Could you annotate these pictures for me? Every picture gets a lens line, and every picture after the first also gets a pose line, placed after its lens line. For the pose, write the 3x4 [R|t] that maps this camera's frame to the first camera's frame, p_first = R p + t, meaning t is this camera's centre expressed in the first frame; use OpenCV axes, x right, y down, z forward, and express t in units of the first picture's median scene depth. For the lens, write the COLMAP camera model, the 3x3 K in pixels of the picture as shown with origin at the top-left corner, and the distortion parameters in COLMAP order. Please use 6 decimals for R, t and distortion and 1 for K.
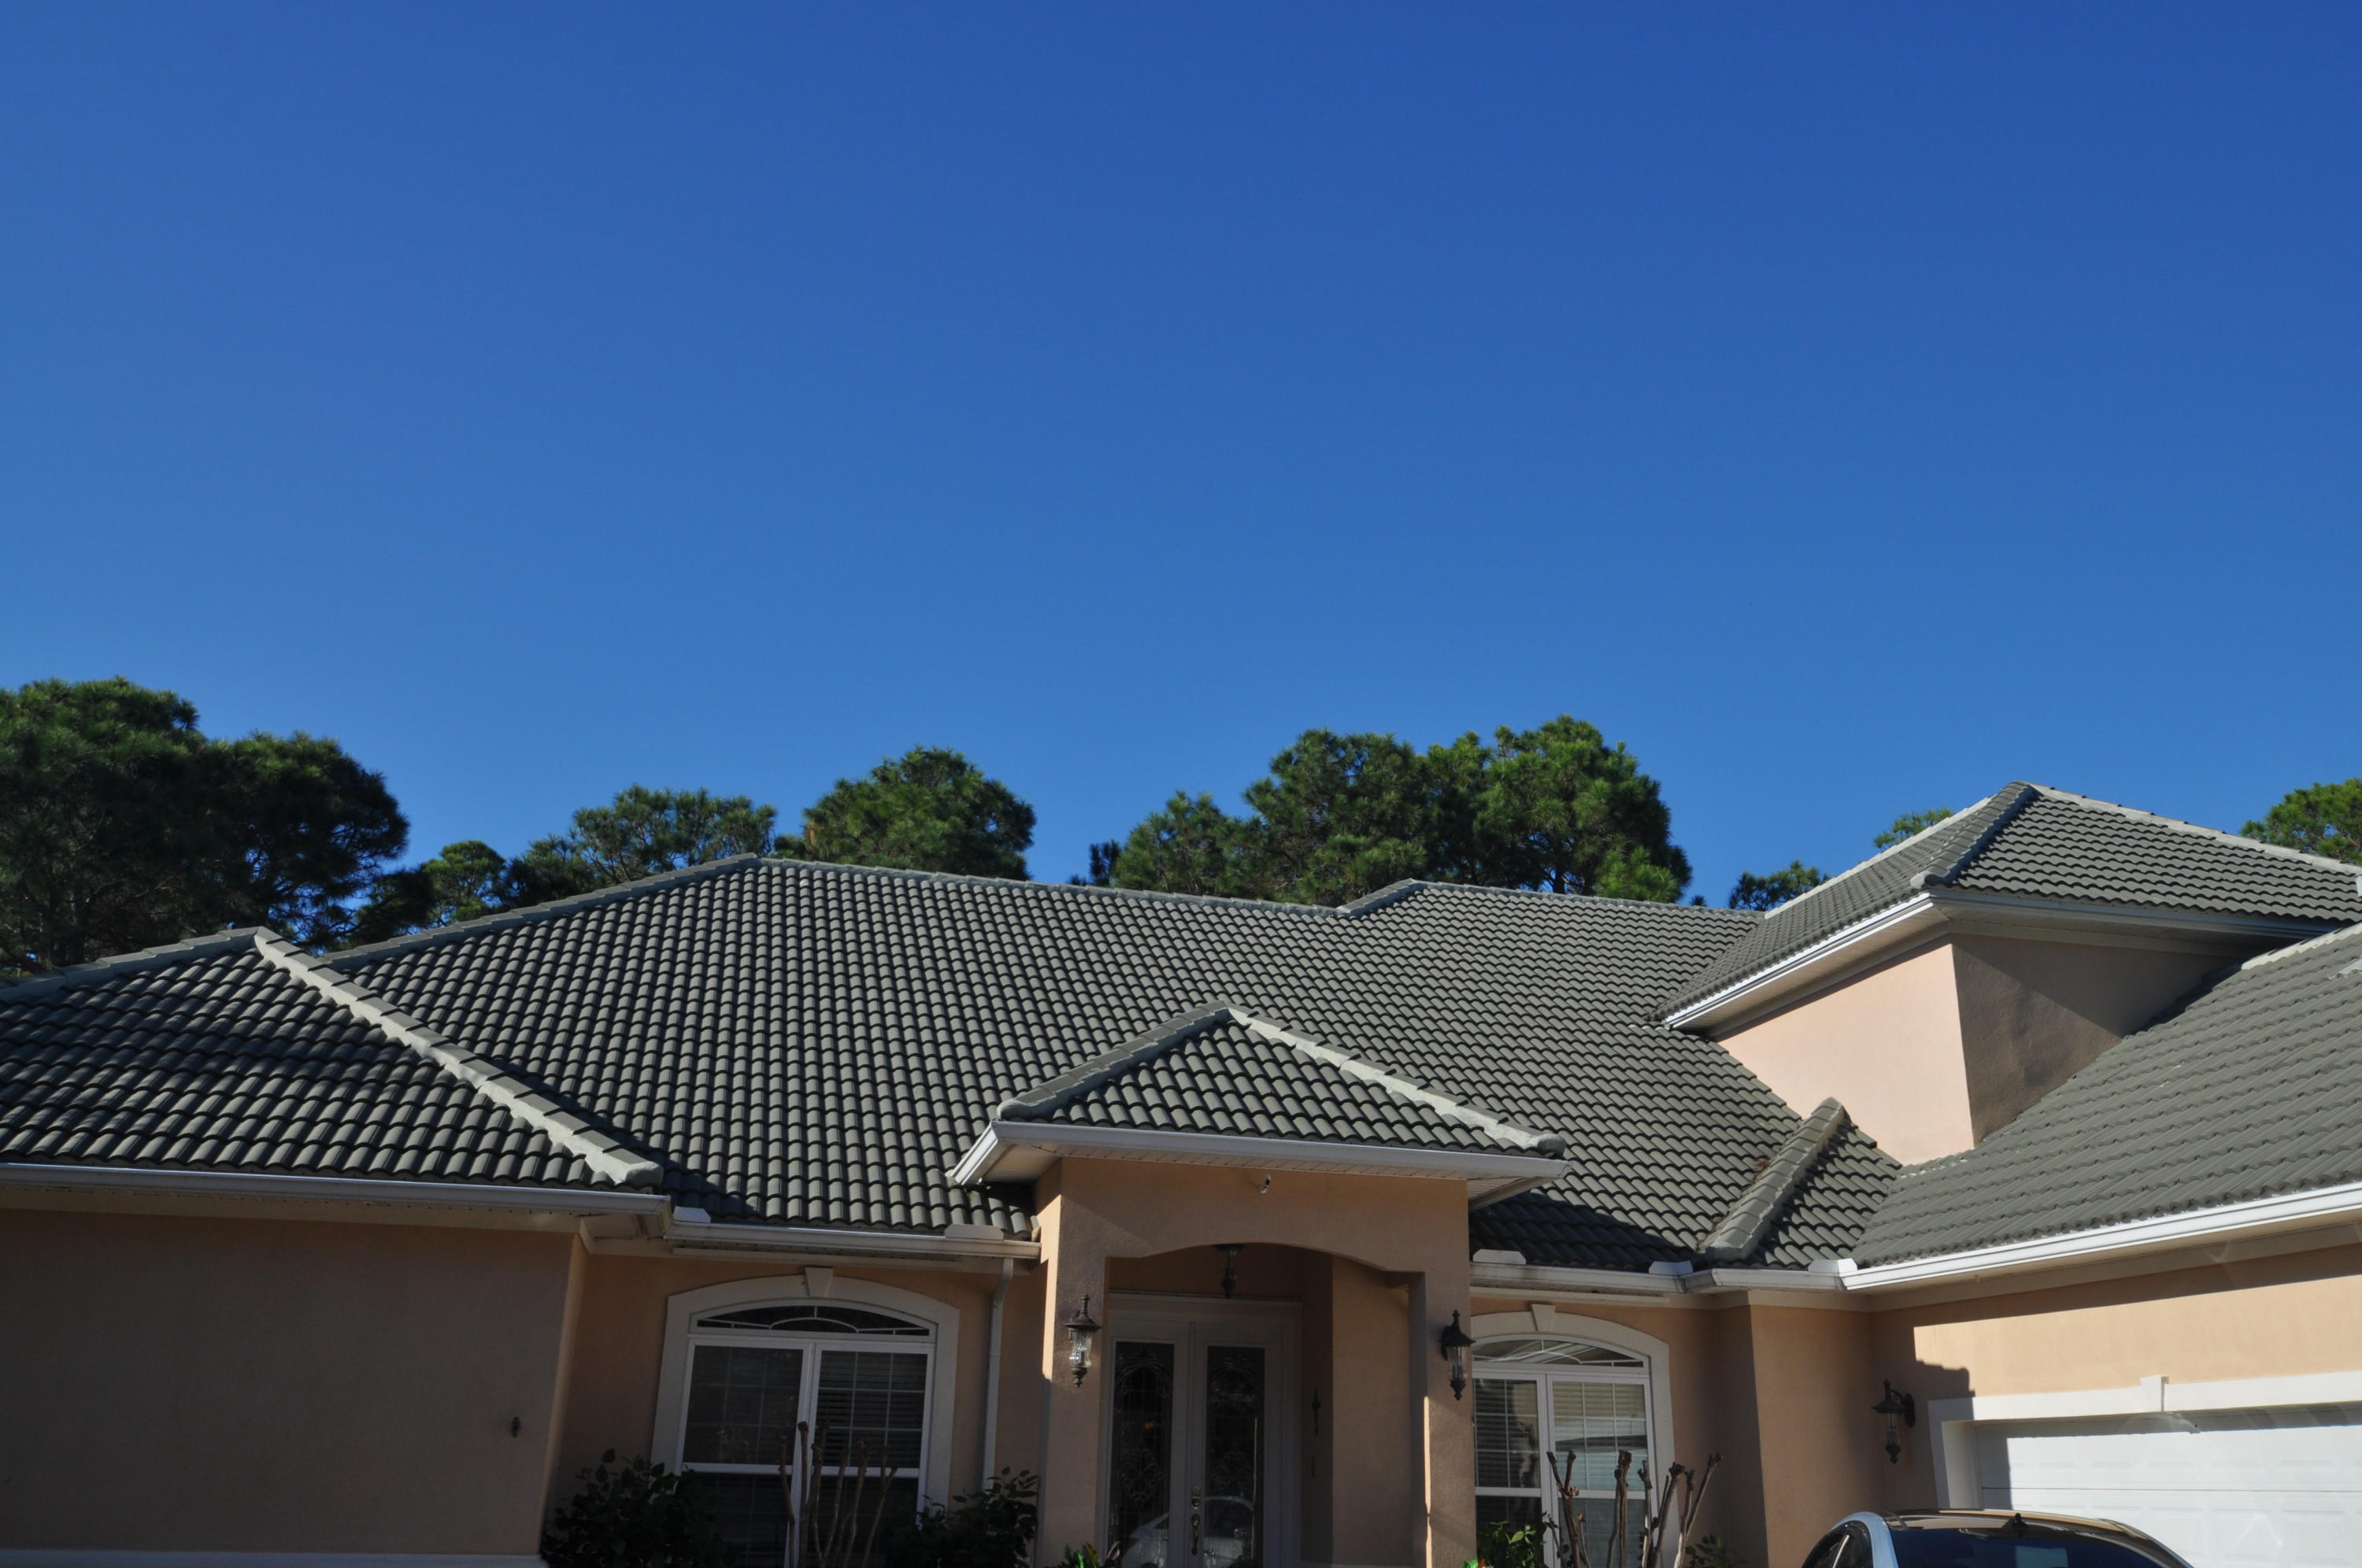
lens RADIAL K [[2028.4, 0, 1180.9], [0, 2028.4, 782.2], [0, 0, 1]] dist [0.041876, -0.000327]
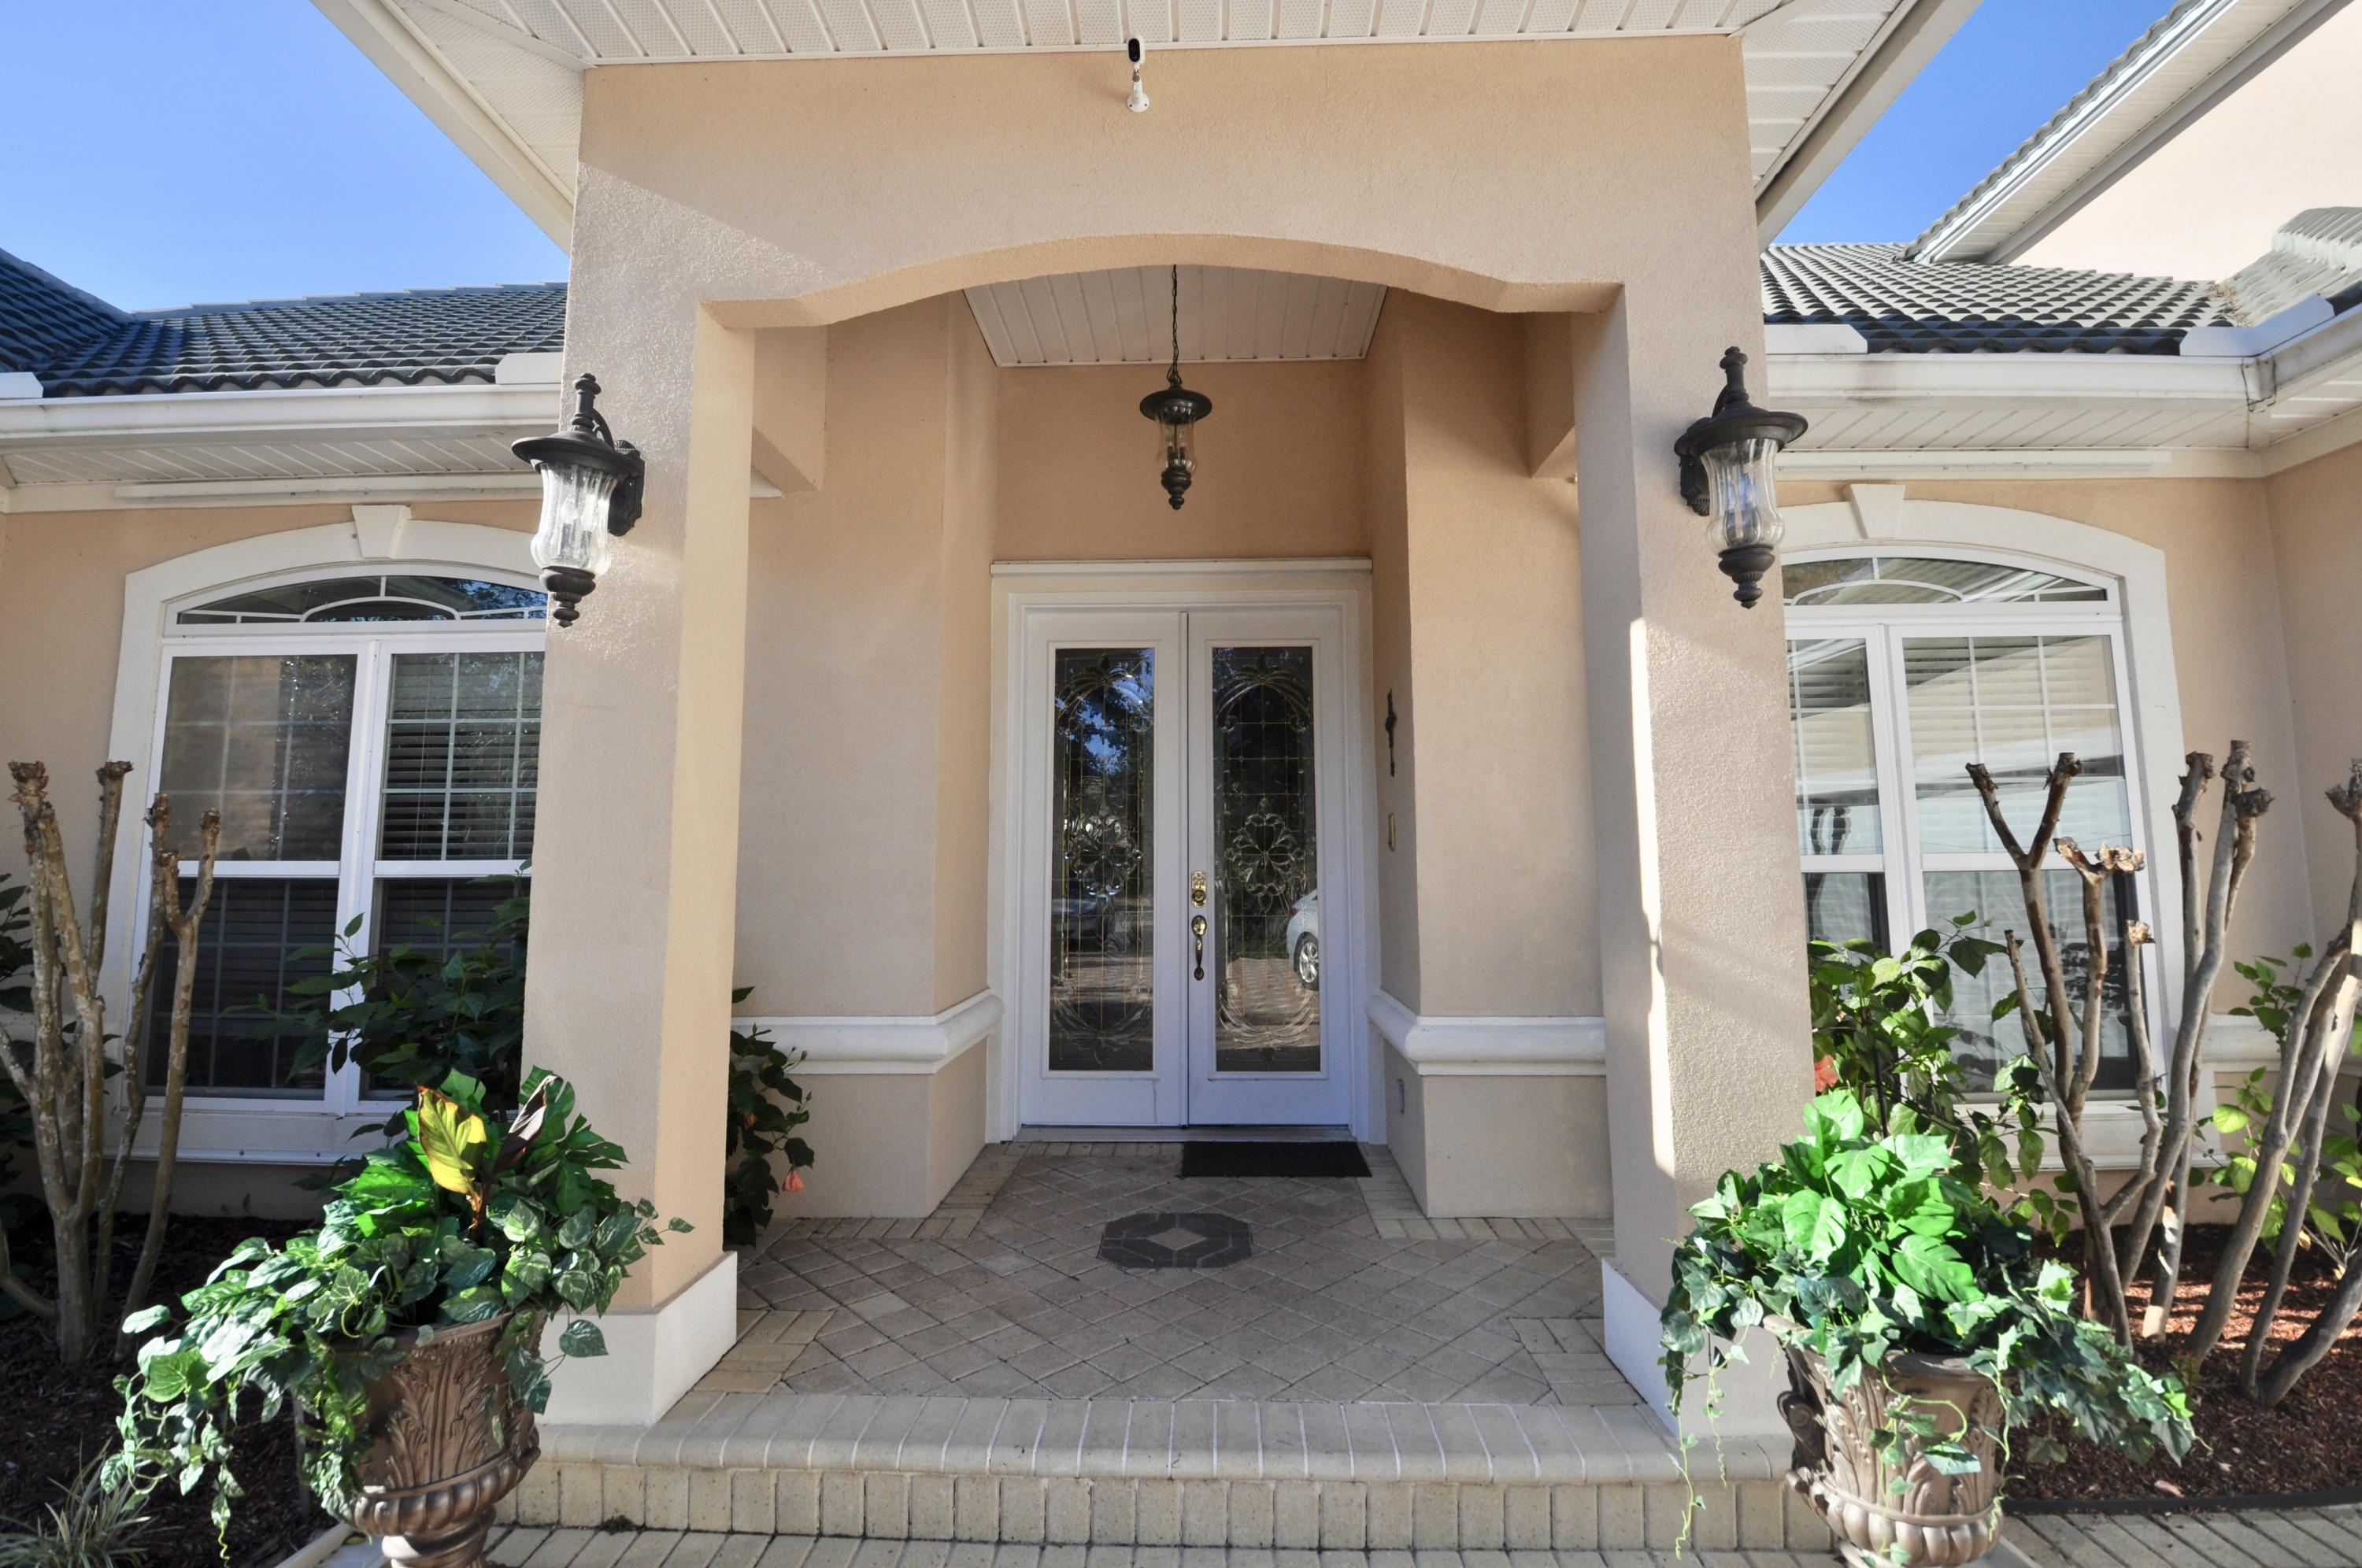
lens RADIAL K [[1028.8, 0, 1175.3], [0, 1028.8, 763.8], [0, 0, 1]] dist [0.021498, -0.025943]
pose [[0.967179, -0.055951, -0.247861, 0.083250], [0.112256, 0.969189, 0.219253, 0.268534], [0.227957, -0.239881, 0.943659, 0.781597]]
